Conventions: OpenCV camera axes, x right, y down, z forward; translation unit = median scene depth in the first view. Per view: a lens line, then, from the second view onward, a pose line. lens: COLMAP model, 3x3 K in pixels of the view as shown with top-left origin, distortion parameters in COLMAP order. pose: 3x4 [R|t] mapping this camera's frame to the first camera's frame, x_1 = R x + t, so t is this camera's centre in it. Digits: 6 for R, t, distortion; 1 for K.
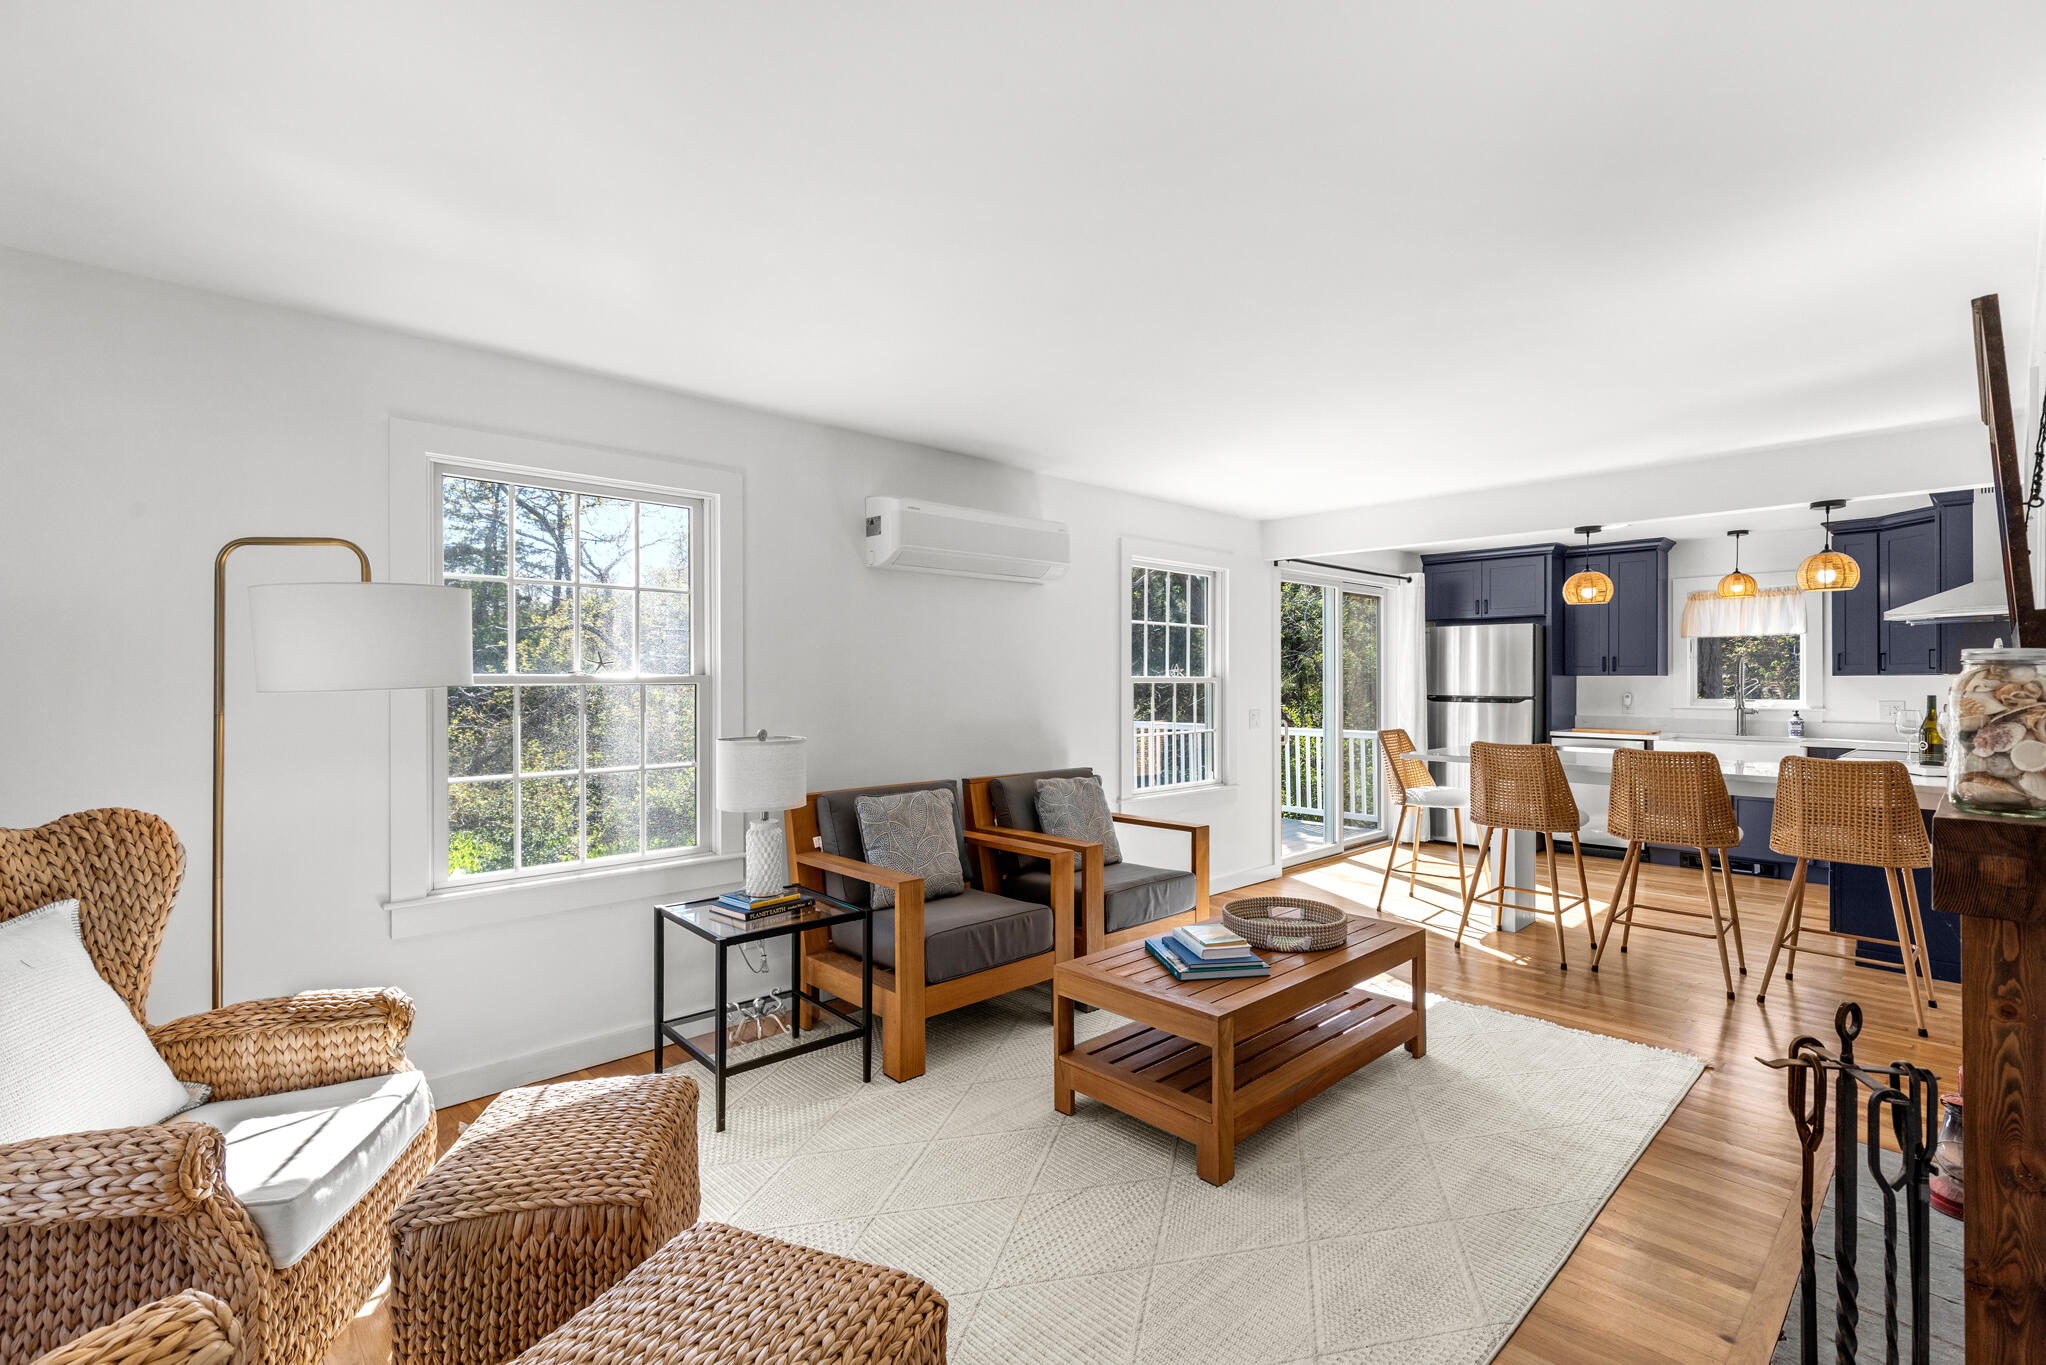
lens RADIAL K [[929.6, 0, 1032.7], [0, 929.6, 674.5], [0, 0, 1]] dist [0.007076, -0.001019]
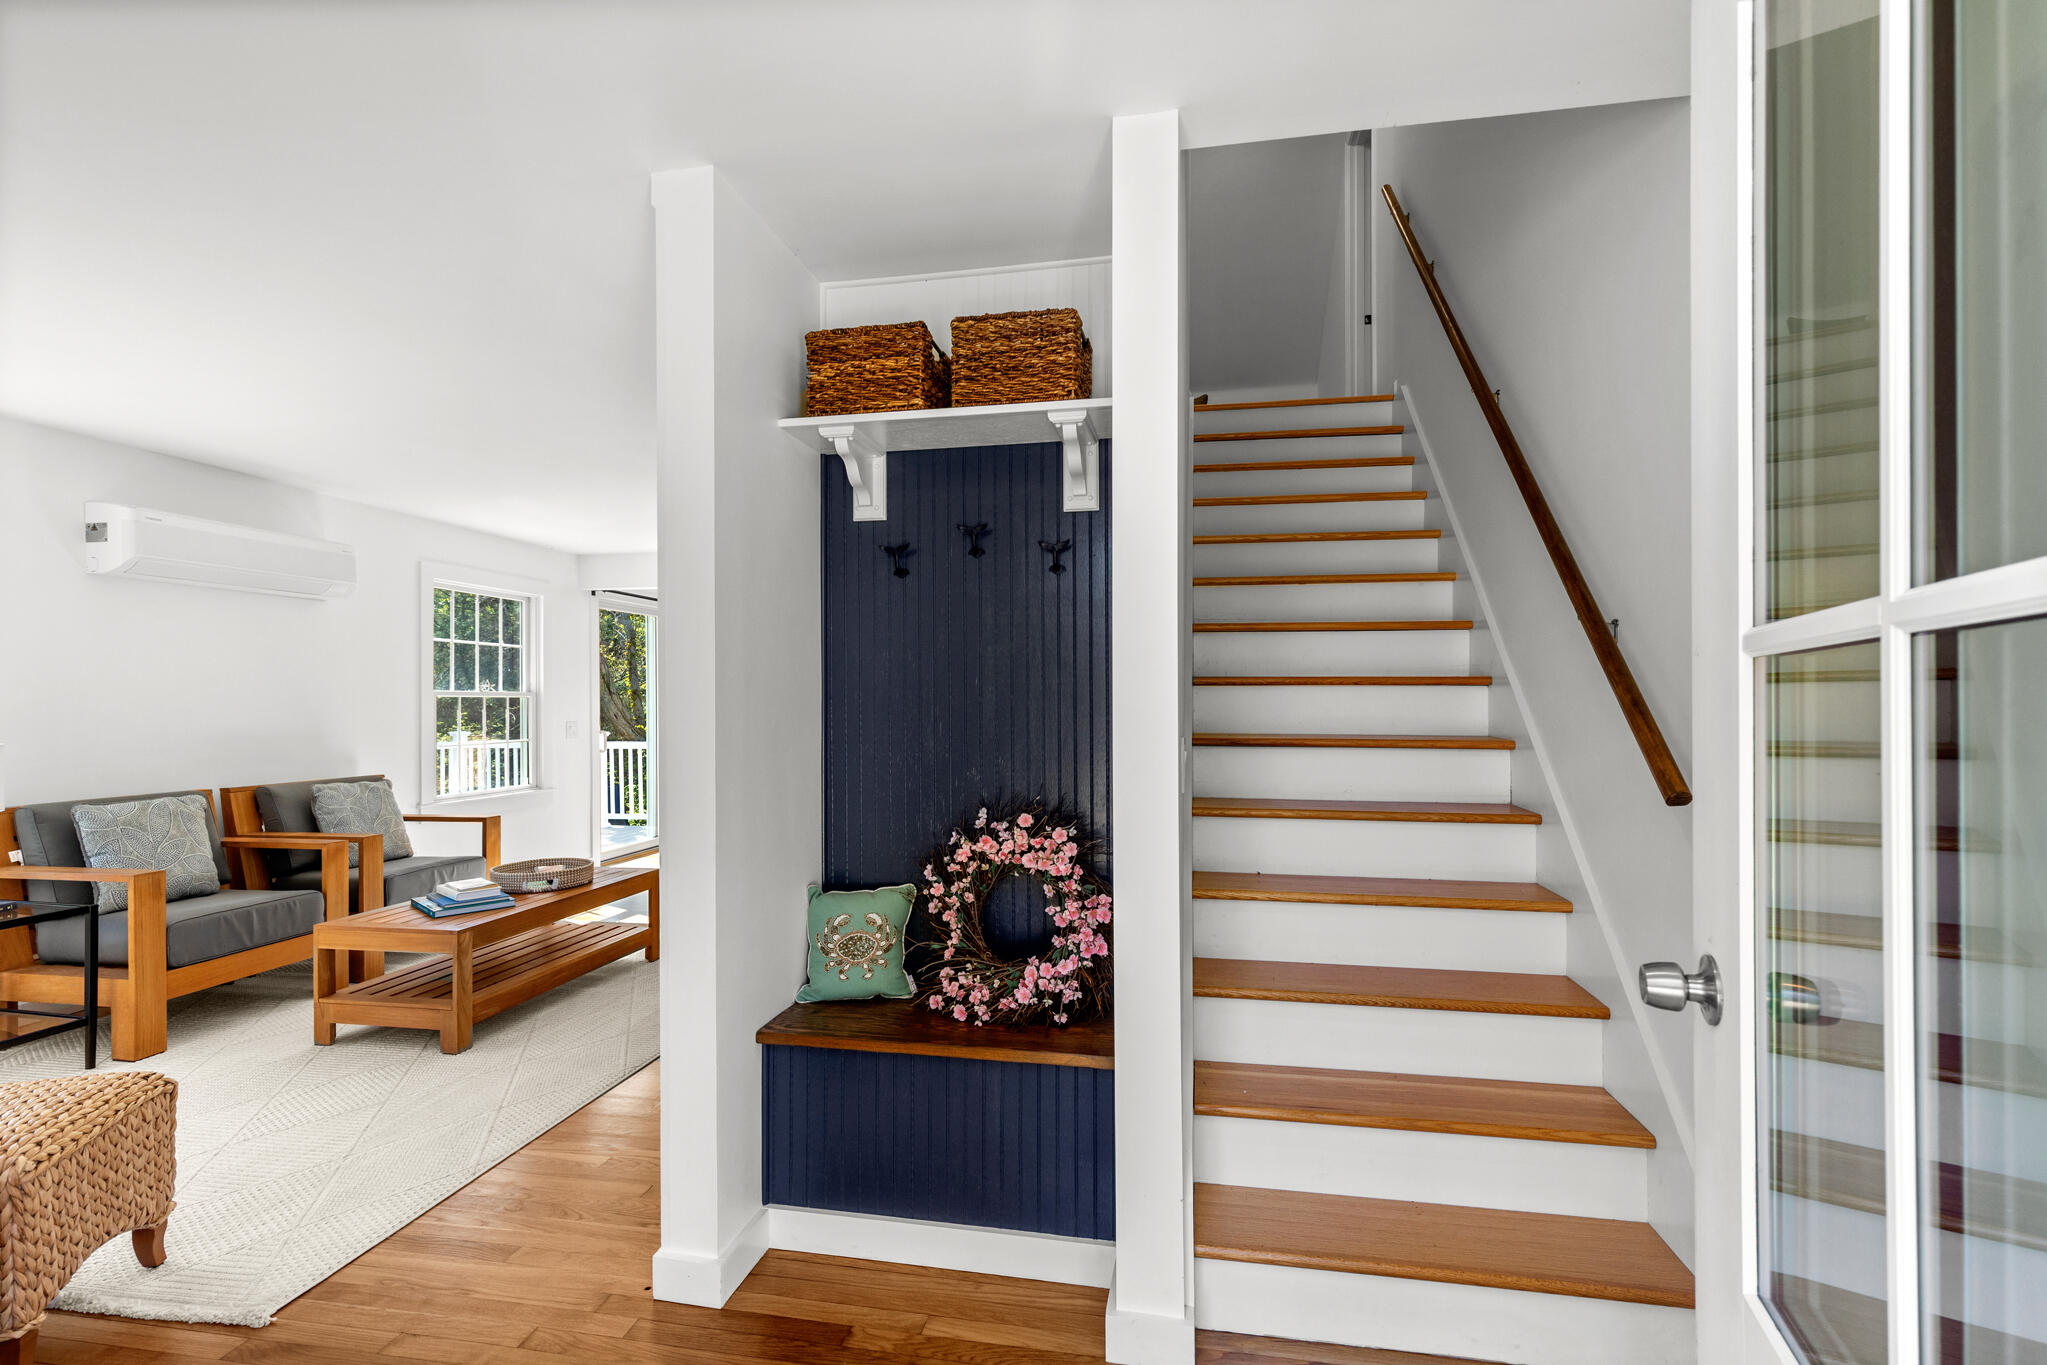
lens RADIAL K [[930.0, 0, 1036.3], [0, 930.0, 700.0], [0, 0, 1]] dist [0.007076, -0.001019]
pose [[0.811008, -0.000589, 0.585034, 0.047987], [0.000270, 1.000000, 0.000632, 0.015272], [-0.585034, -0.000355, 0.811008, -0.332636]]
